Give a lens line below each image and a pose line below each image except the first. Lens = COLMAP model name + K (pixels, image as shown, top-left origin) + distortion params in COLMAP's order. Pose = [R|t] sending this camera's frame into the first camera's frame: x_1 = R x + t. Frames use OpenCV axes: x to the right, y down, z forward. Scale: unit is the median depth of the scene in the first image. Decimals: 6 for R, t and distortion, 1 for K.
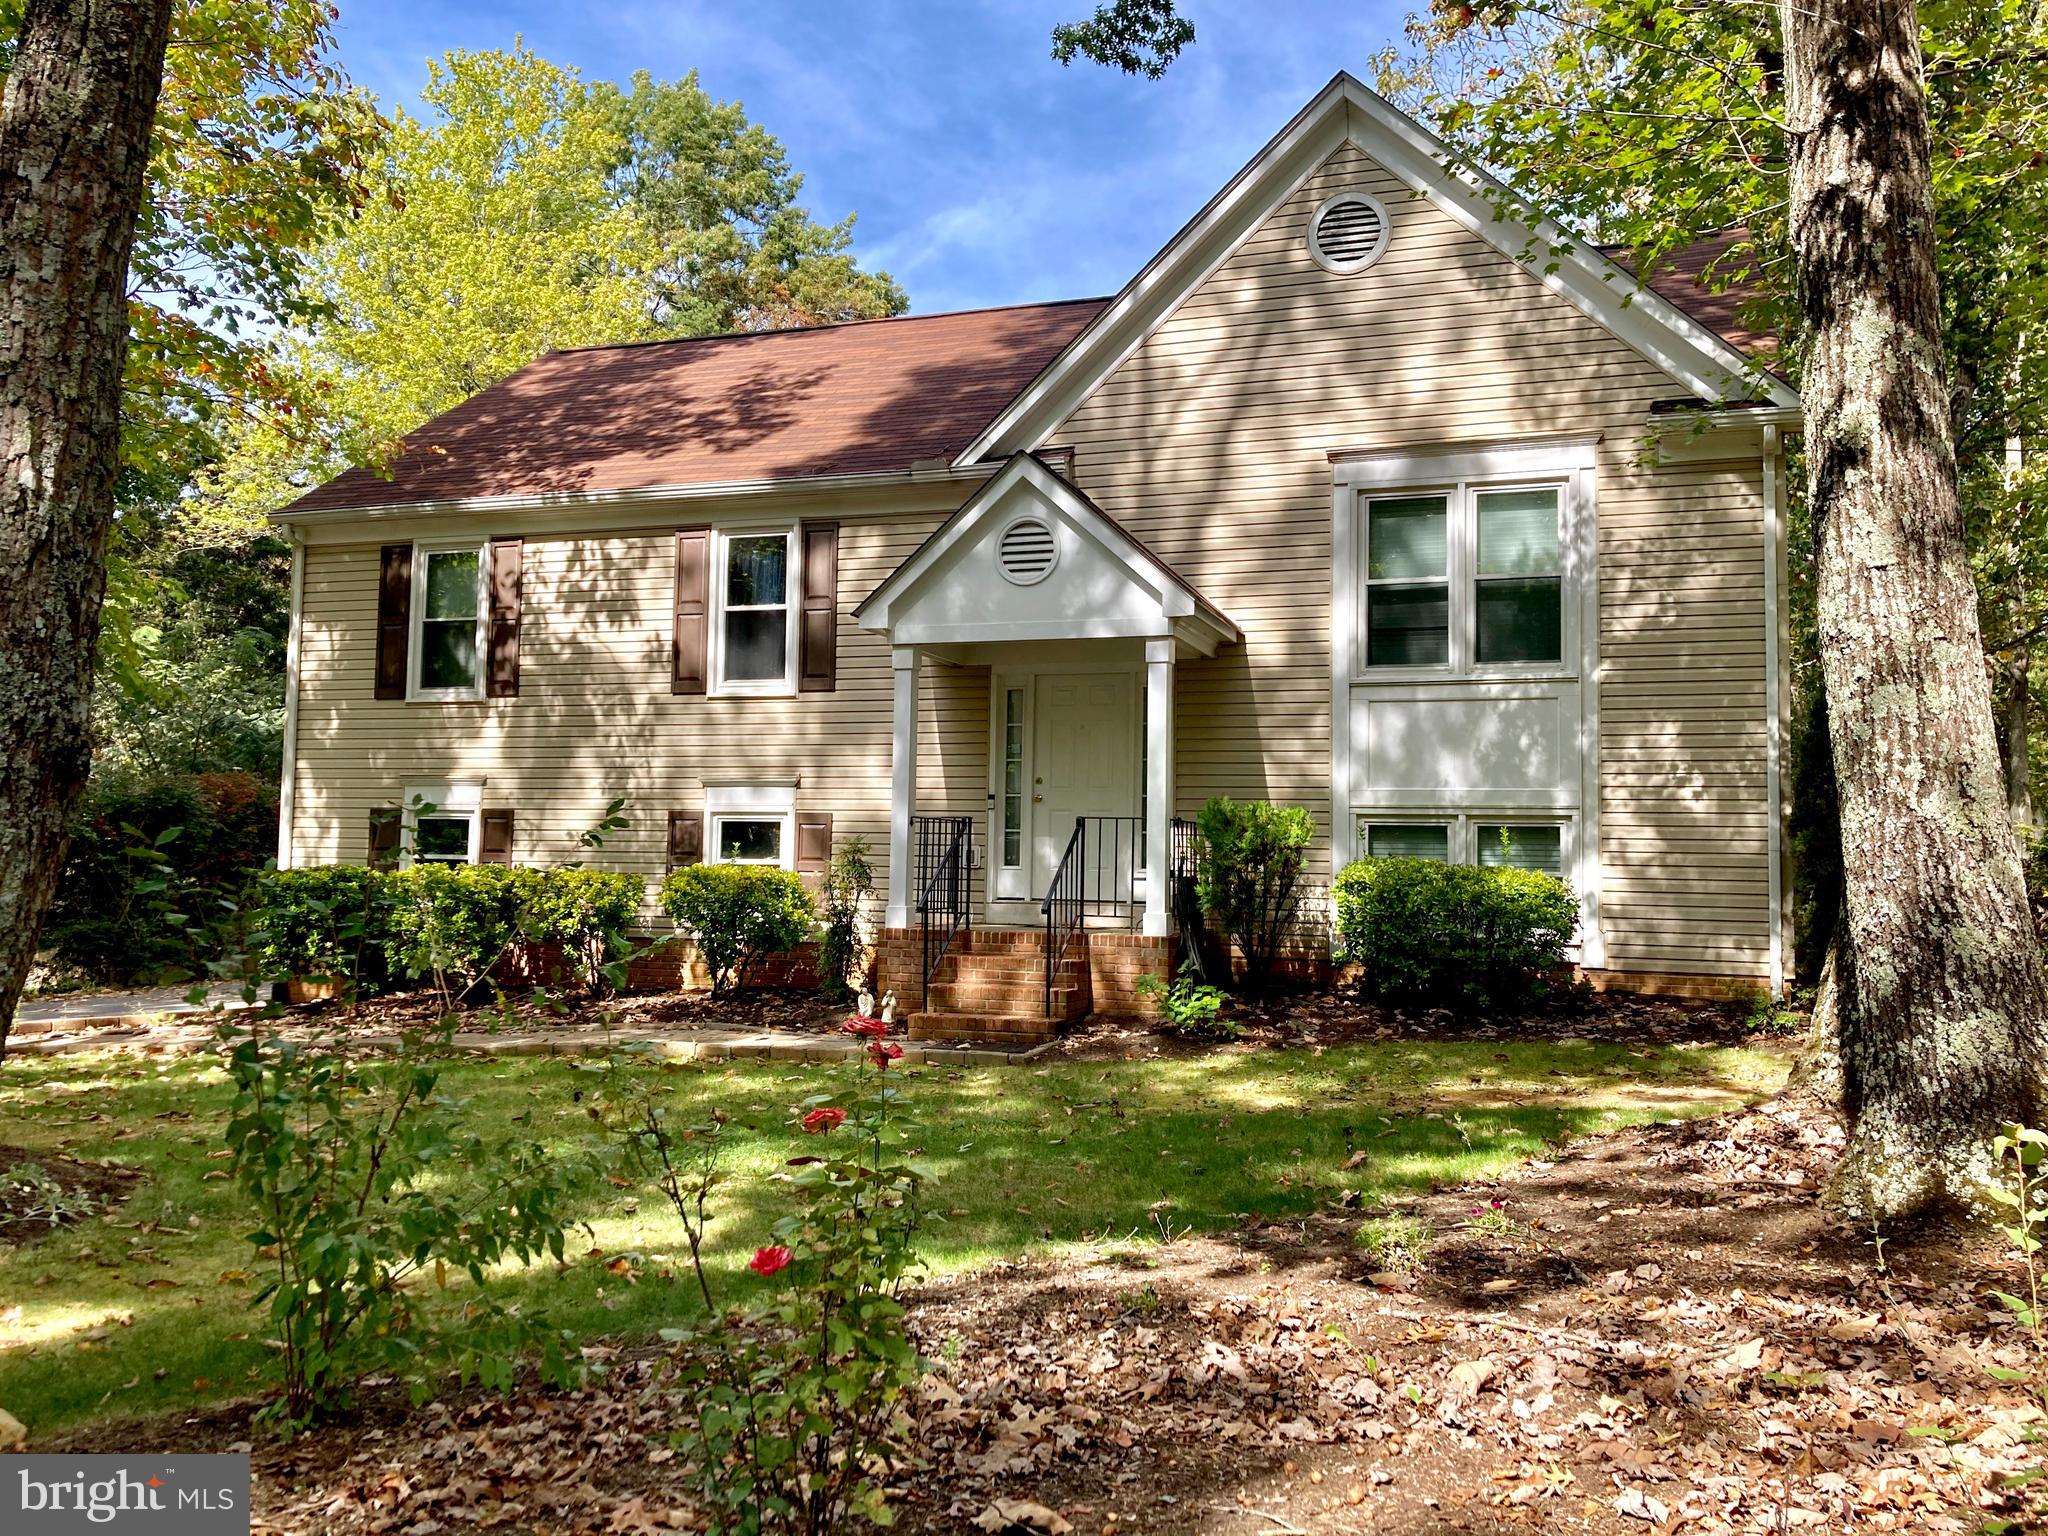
lens RADIAL K [[1643.7, 0, 1063.9], [0, 1643.7, 769.7], [0, 0, 1]] dist [0.074850, -0.235620]
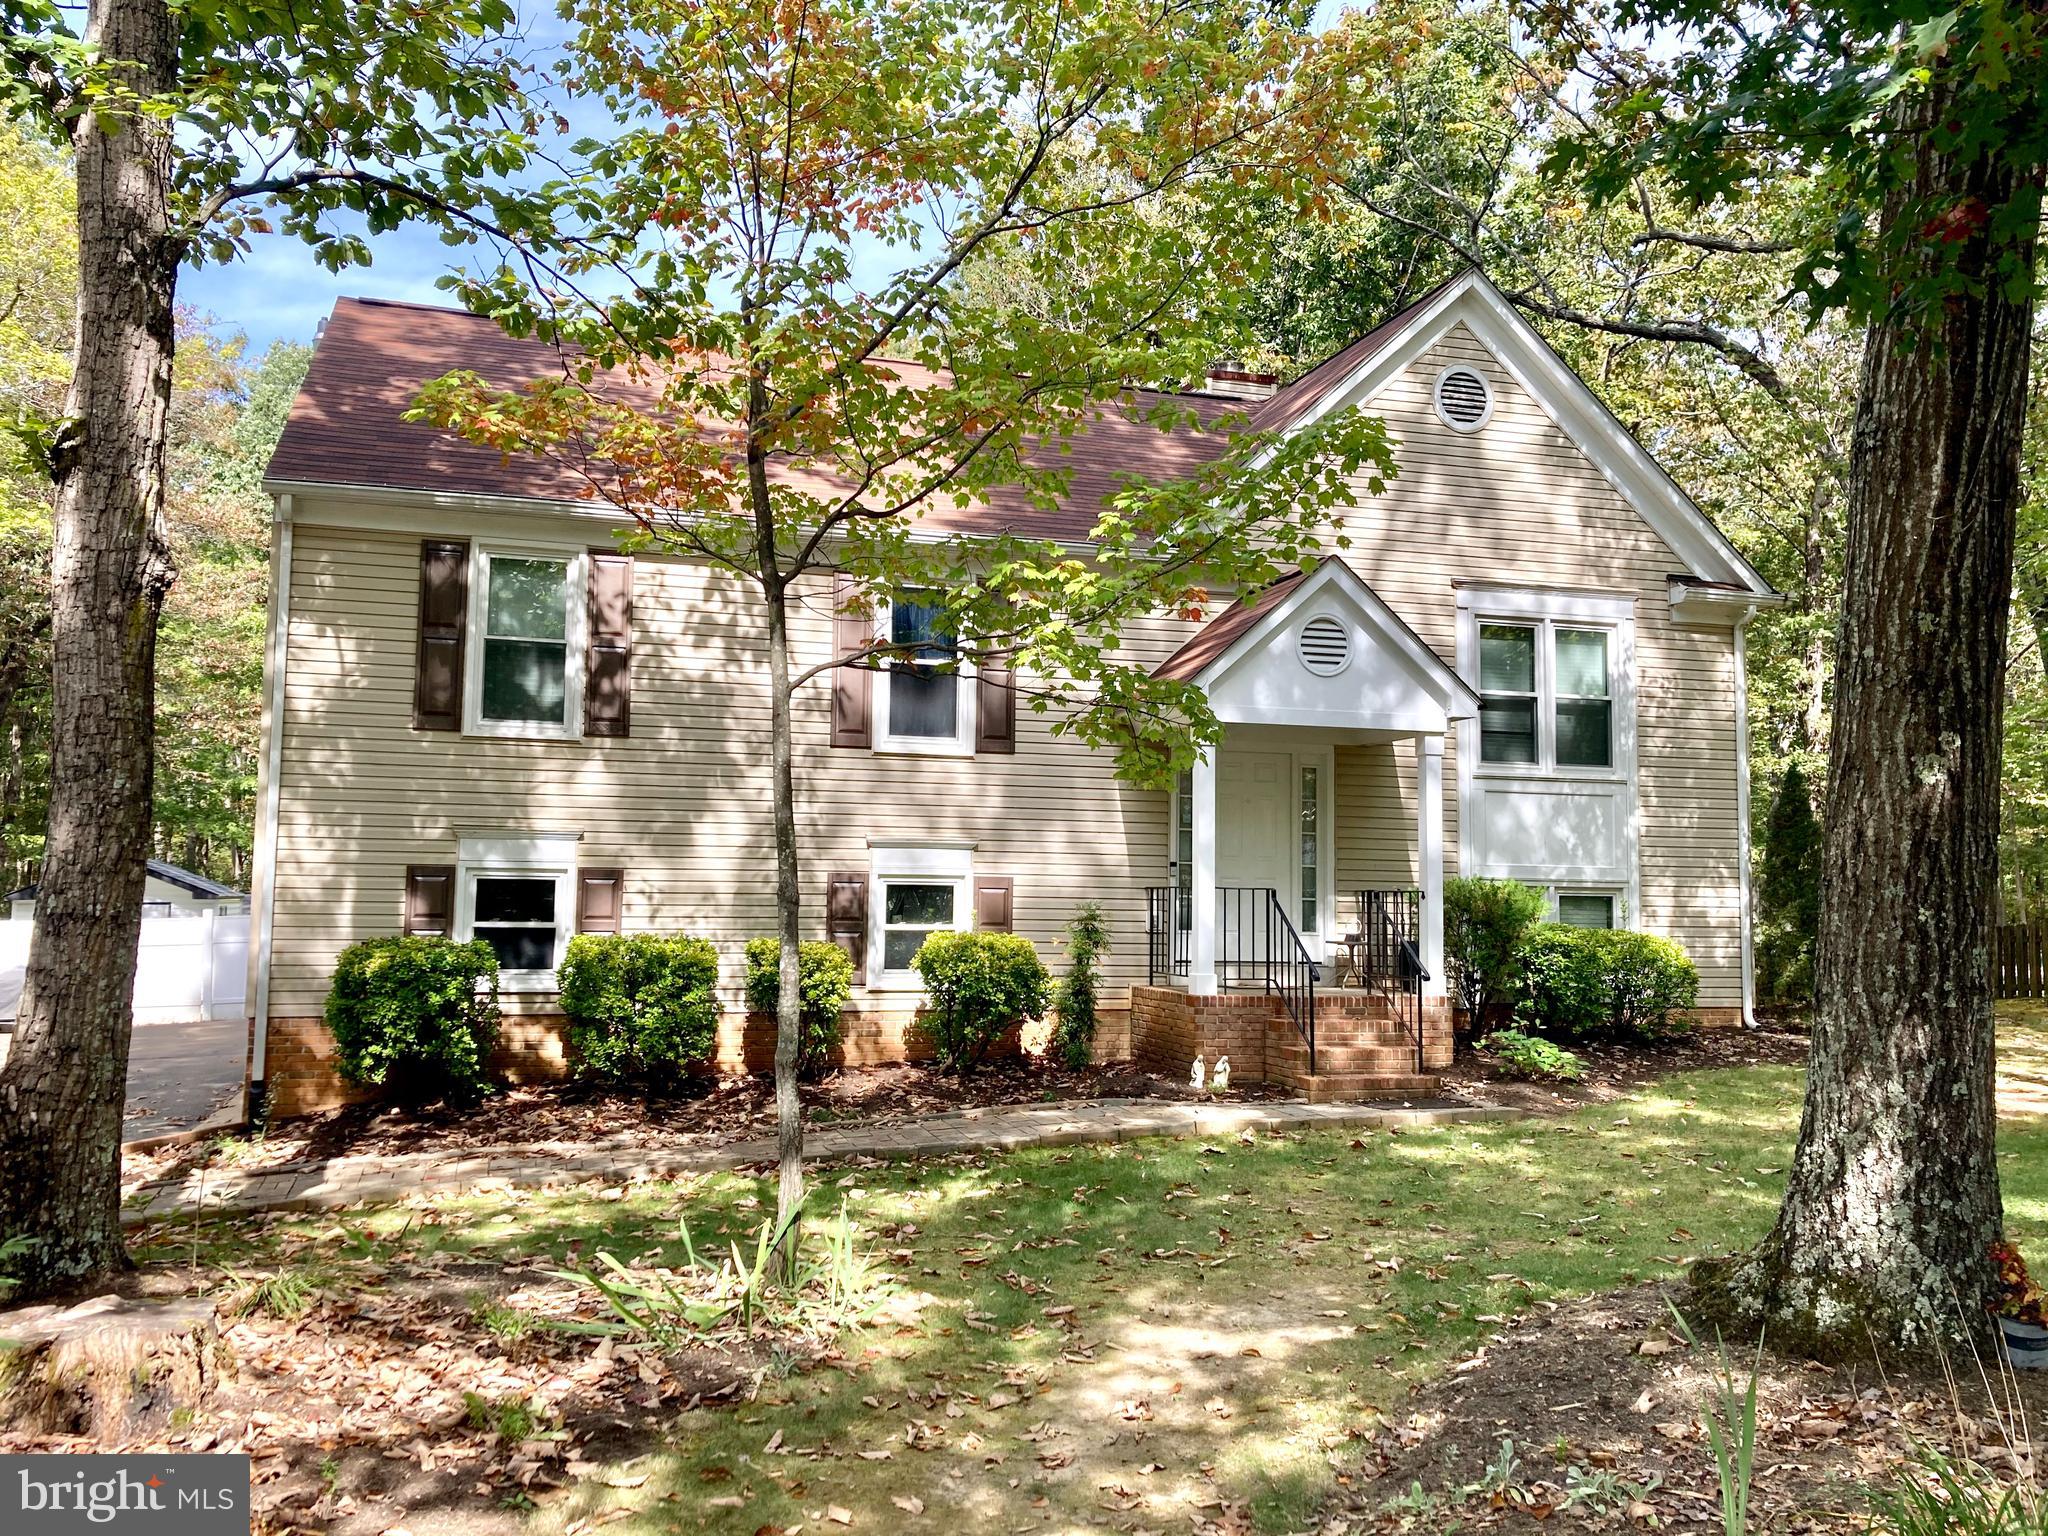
lens RADIAL K [[1643.7, 0, 1063.9], [0, 1643.7, 769.7], [0, 0, 1]] dist [0.074850, -0.235620]
pose [[0.812808, 0.036189, 0.581406, -0.664344], [-0.040018, 0.999179, -0.006247, -0.032082], [-0.581155, -0.018189, 0.813589, 0.167103]]
